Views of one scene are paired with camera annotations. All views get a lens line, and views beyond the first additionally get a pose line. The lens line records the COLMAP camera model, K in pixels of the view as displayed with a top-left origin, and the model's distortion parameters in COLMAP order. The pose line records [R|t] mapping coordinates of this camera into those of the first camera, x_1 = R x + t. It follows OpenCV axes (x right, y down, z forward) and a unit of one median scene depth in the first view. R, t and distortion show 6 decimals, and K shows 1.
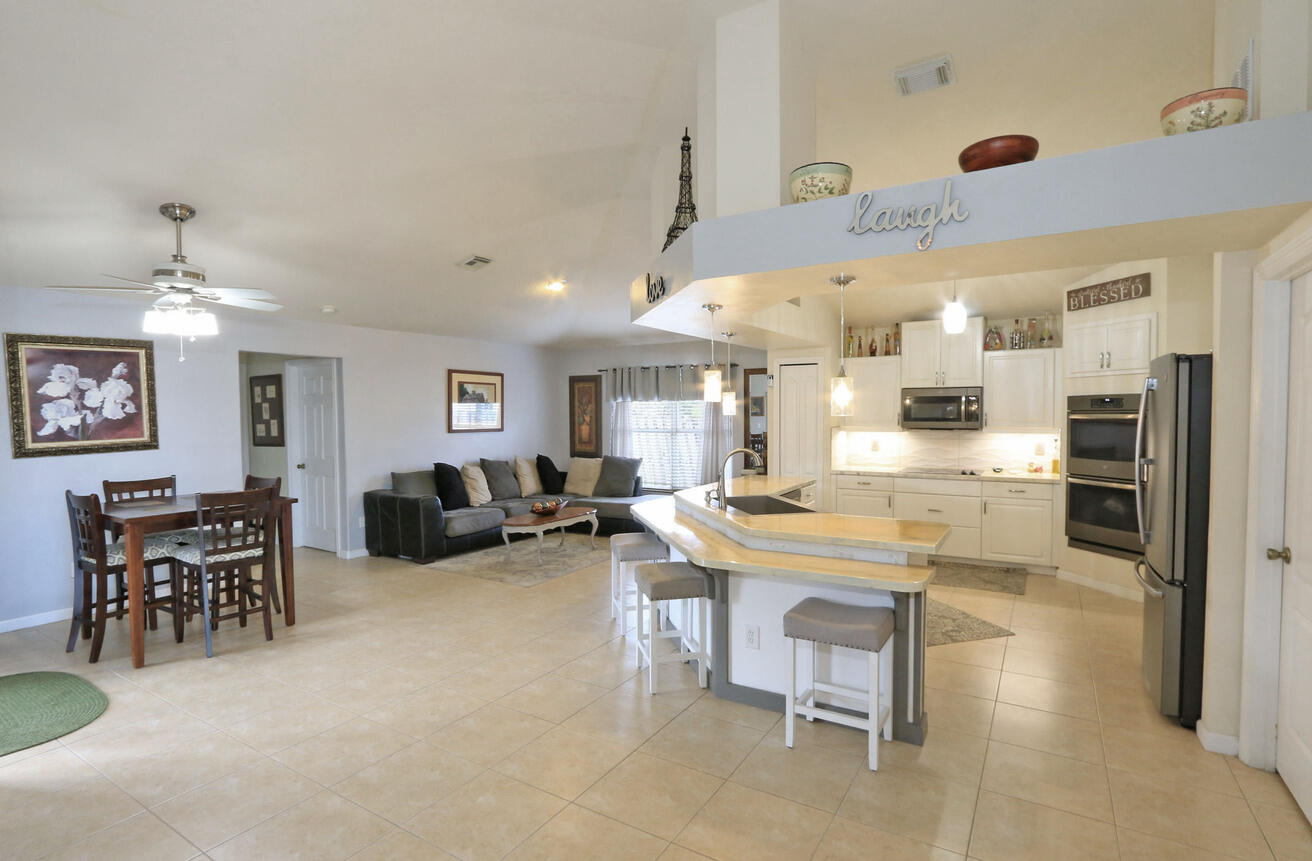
lens RADIAL K [[641.5, 0, 654.5], [0, 641.5, 438.3], [0, 0, 1]] dist [-0.018833, 0.000786]
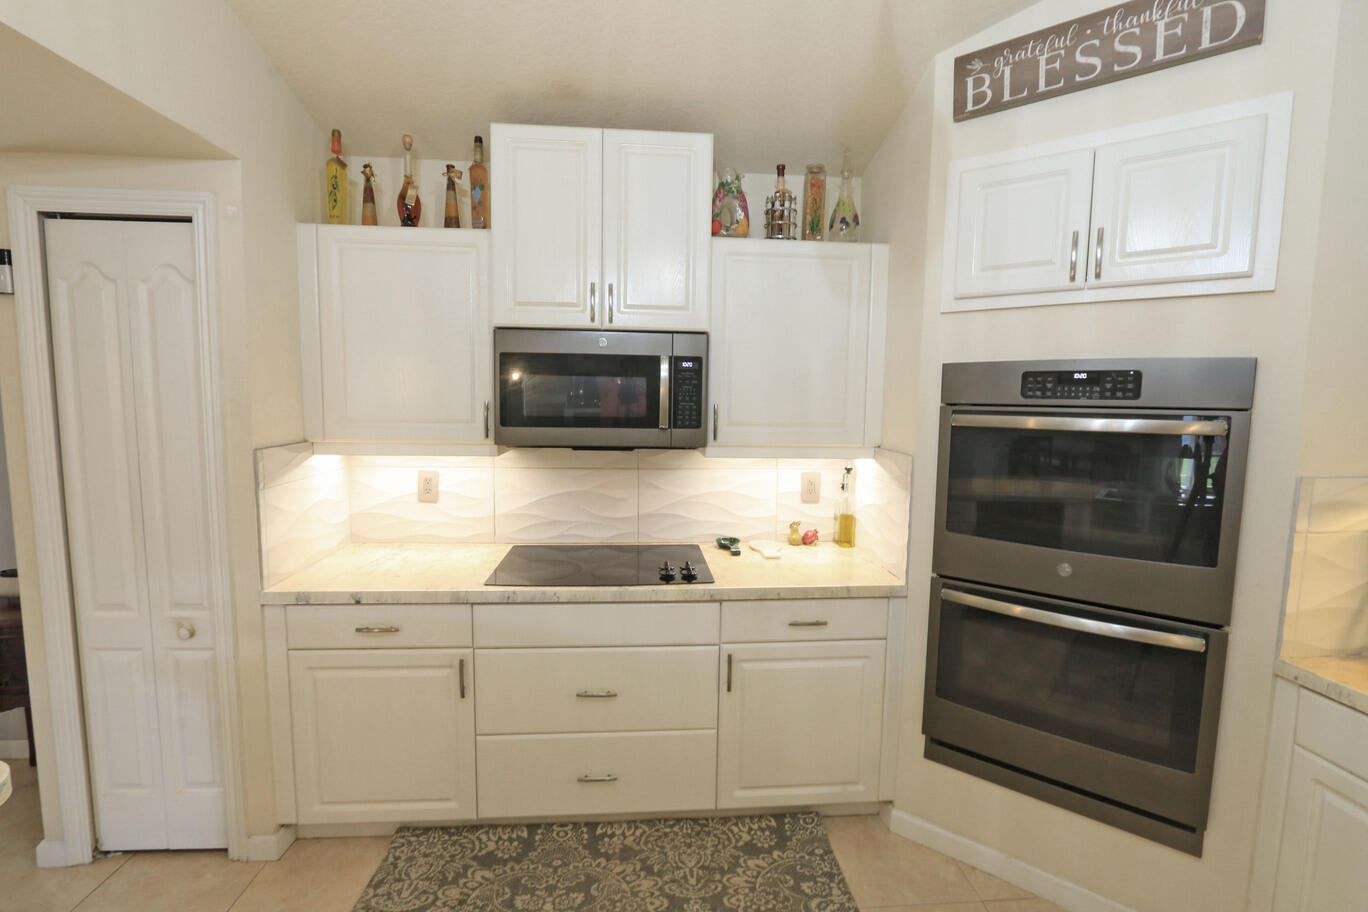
lens RADIAL K [[623.1, 0, 685.2], [0, 623.1, 457.3], [0, 0, 1]] dist [-0.022000, 0.004416]
pose [[0.802520, -0.040308, 0.595262, 0.284257], [0.001898, 0.997883, 0.065013, -0.032311], [-0.596622, -0.051044, 0.800897, 0.710234]]
